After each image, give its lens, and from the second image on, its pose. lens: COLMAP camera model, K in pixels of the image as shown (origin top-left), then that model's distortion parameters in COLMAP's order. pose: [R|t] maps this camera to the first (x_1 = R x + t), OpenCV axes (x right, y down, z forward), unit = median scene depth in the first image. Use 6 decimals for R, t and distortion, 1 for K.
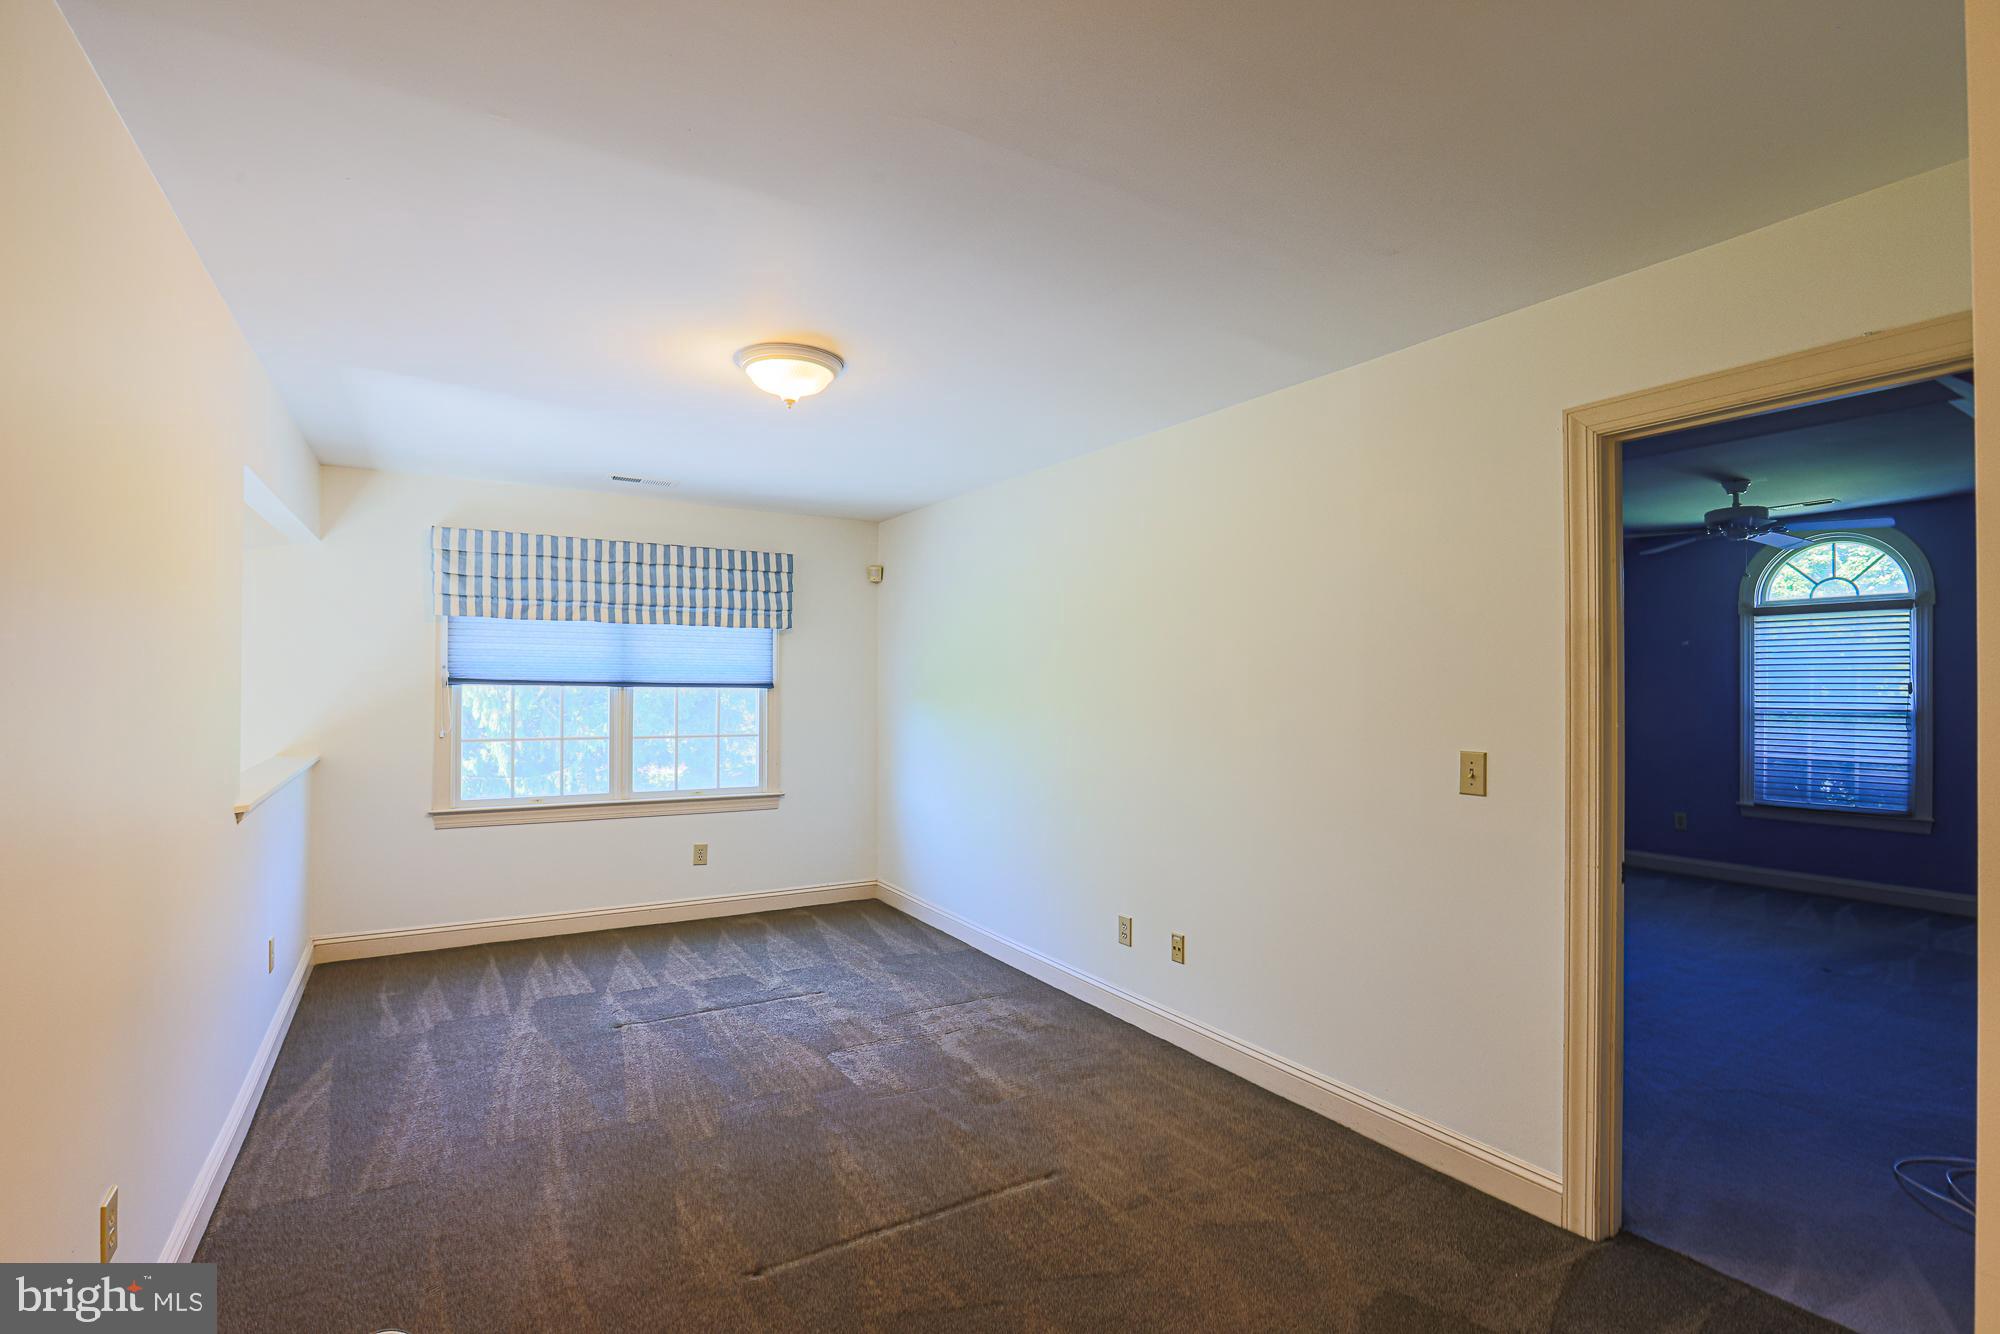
lens RADIAL K [[921.7, 0, 989.4], [0, 921.7, 663.4], [0, 0, 1]] dist [-0.056634, 0.020907]
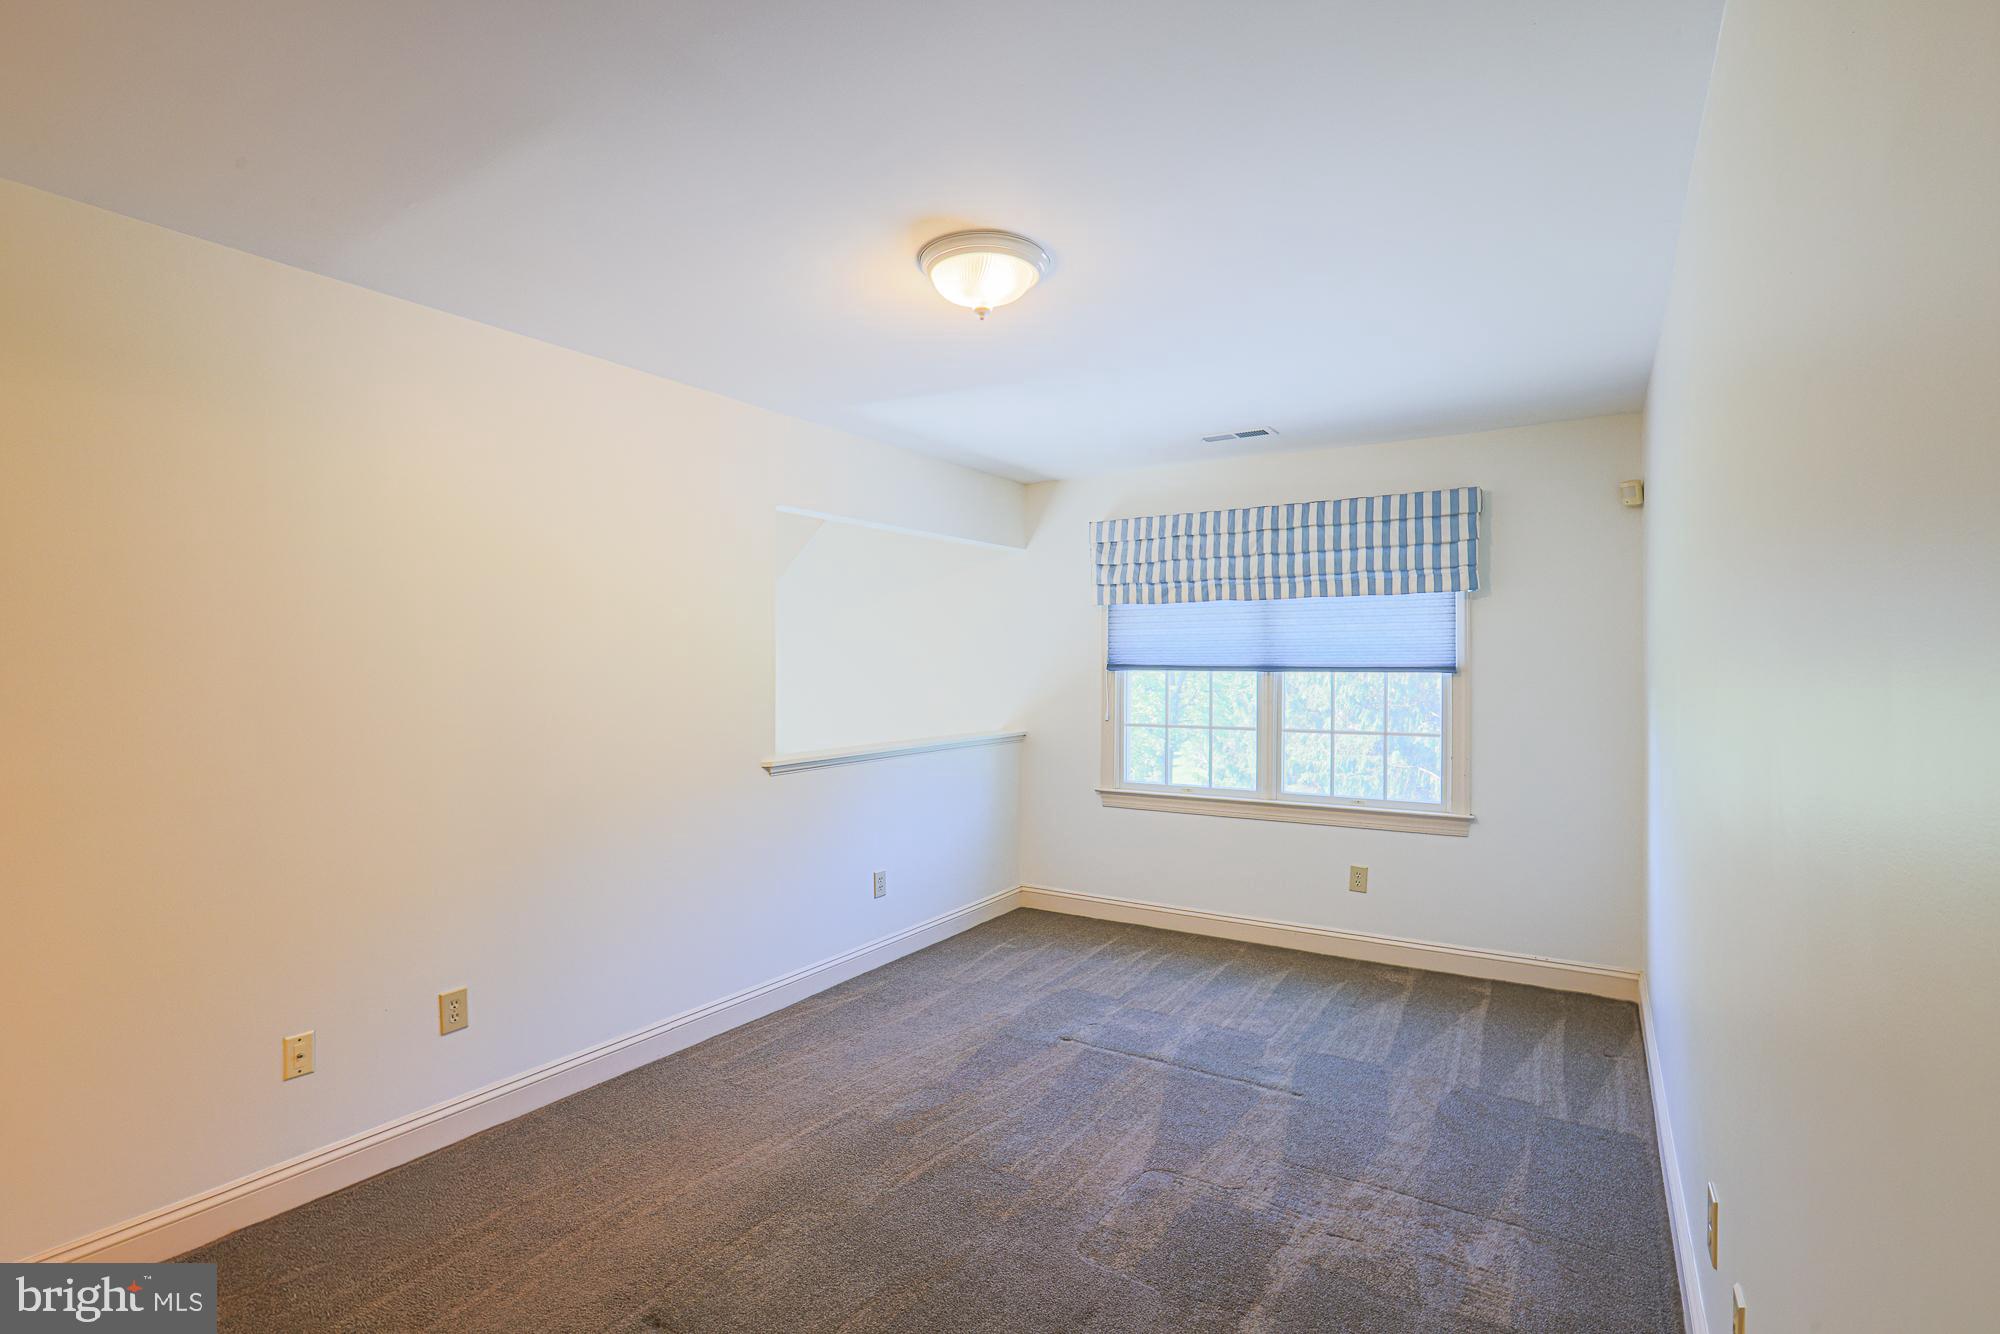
lens RADIAL K [[921.7, 0, 989.4], [0, 921.7, 663.4], [0, 0, 1]] dist [-0.056634, 0.020907]
pose [[0.431395, -0.010746, -0.902099, 0.294744], [0.024488, 0.999700, -0.000198, 0.011586], [0.901831, -0.022006, 0.431529, 0.394823]]
